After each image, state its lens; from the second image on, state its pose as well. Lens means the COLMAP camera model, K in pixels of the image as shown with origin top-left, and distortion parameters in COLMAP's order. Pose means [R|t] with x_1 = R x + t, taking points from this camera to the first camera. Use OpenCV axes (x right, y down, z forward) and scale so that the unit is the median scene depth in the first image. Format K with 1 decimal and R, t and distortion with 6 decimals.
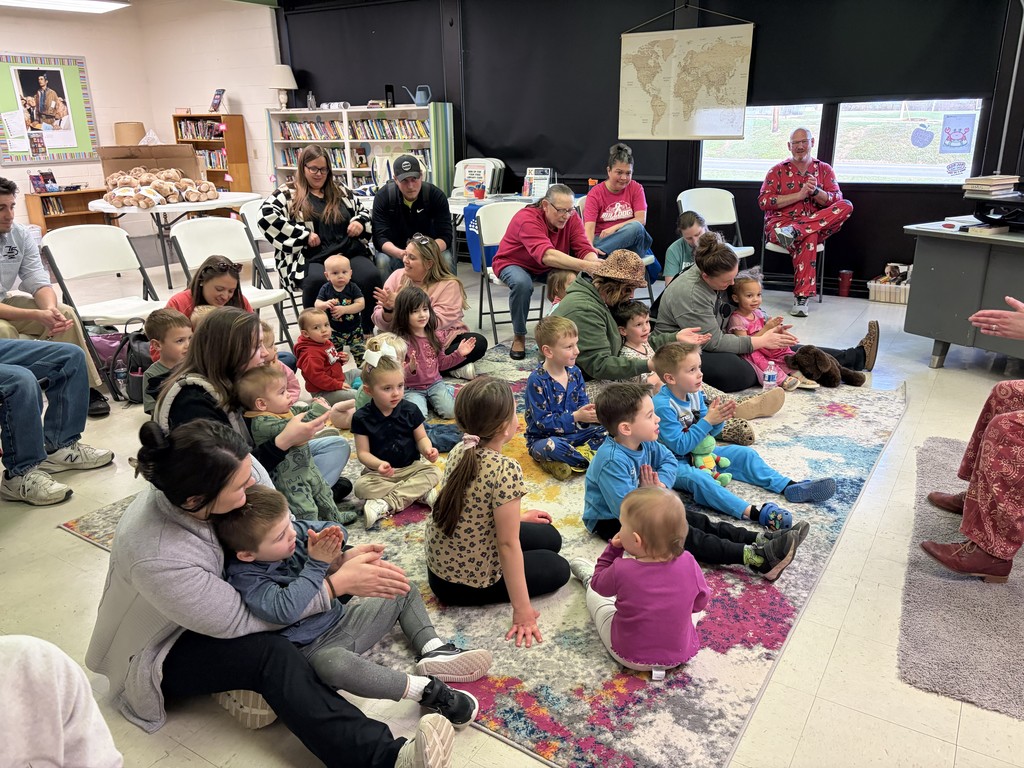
lens RADIAL K [[796.8, 0, 464.9], [0, 796.8, 380.6], [0, 0, 1]] dist [0.006130, -0.001477]
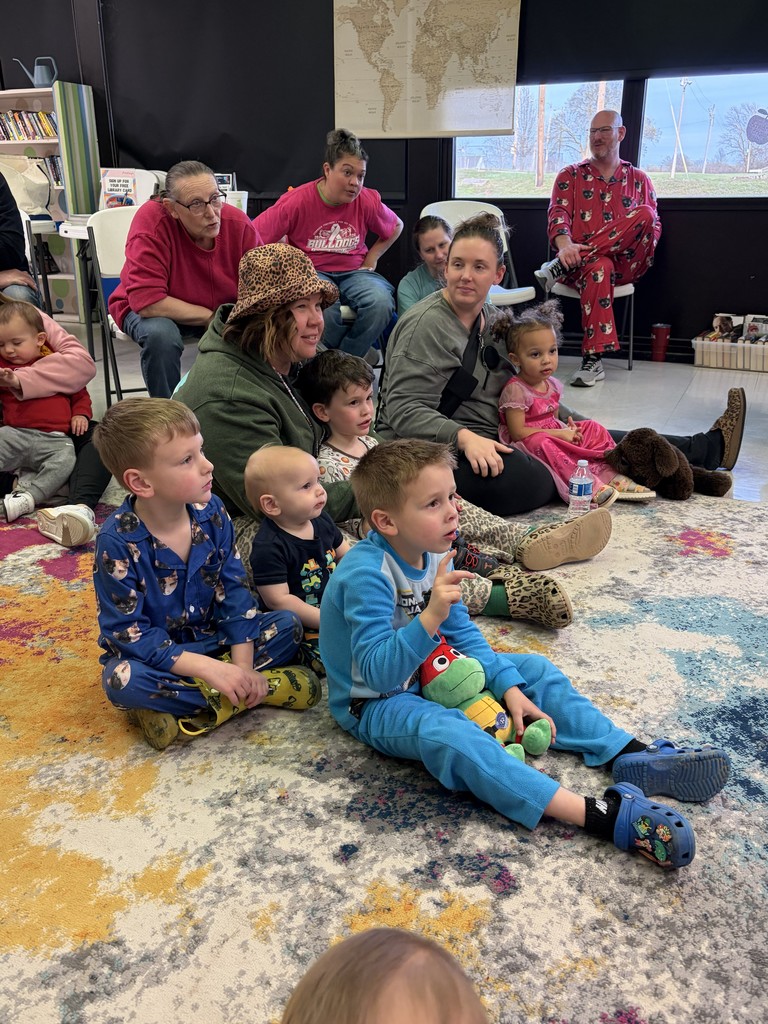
lens RADIAL K [[796.8, 0, 351.7], [0, 796.8, 511.7], [0, 0, 1]] dist [0.006130, -0.001477]
pose [[0.988437, -0.040993, 0.145987, 0.138485], [0.035683, 0.998609, 0.038805, -0.015211], [-0.147375, -0.033147, 0.988525, 0.465131]]
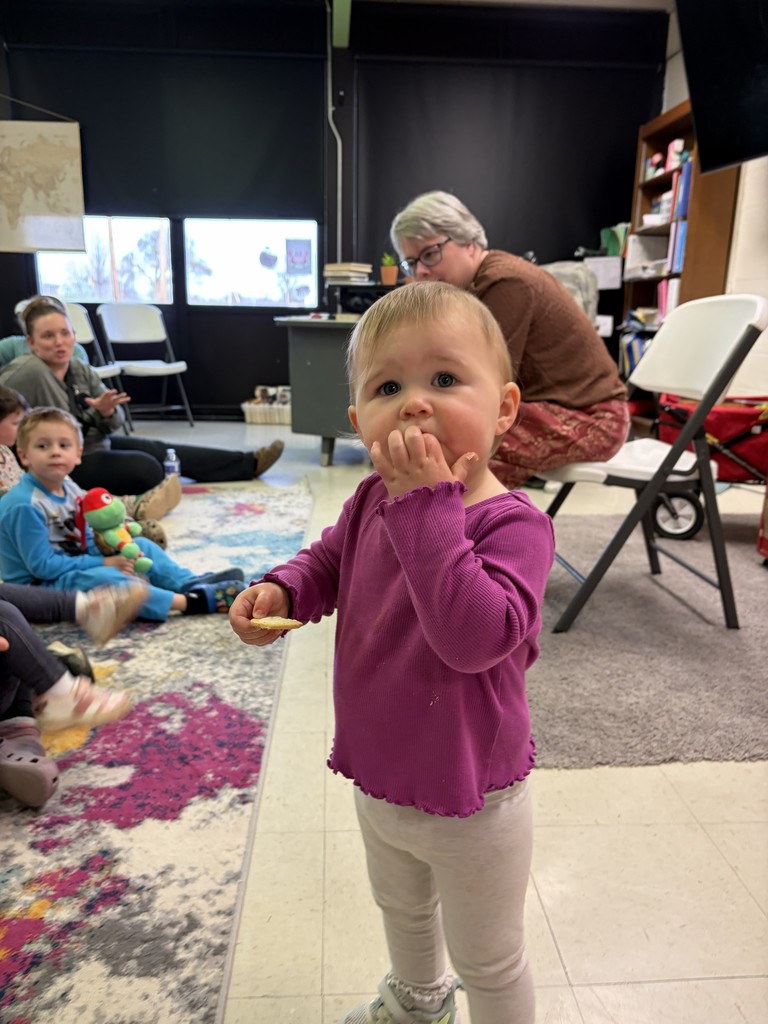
lens RADIAL K [[796.8, 0, 351.7], [0, 796.8, 511.7], [0, 0, 1]] dist [0.006130, -0.001477]
pose [[0.804356, -0.098827, 0.585870, 0.066211], [0.171050, 0.982840, -0.069049, 0.113031], [-0.568993, 0.155753, 0.807458, 0.257803]]
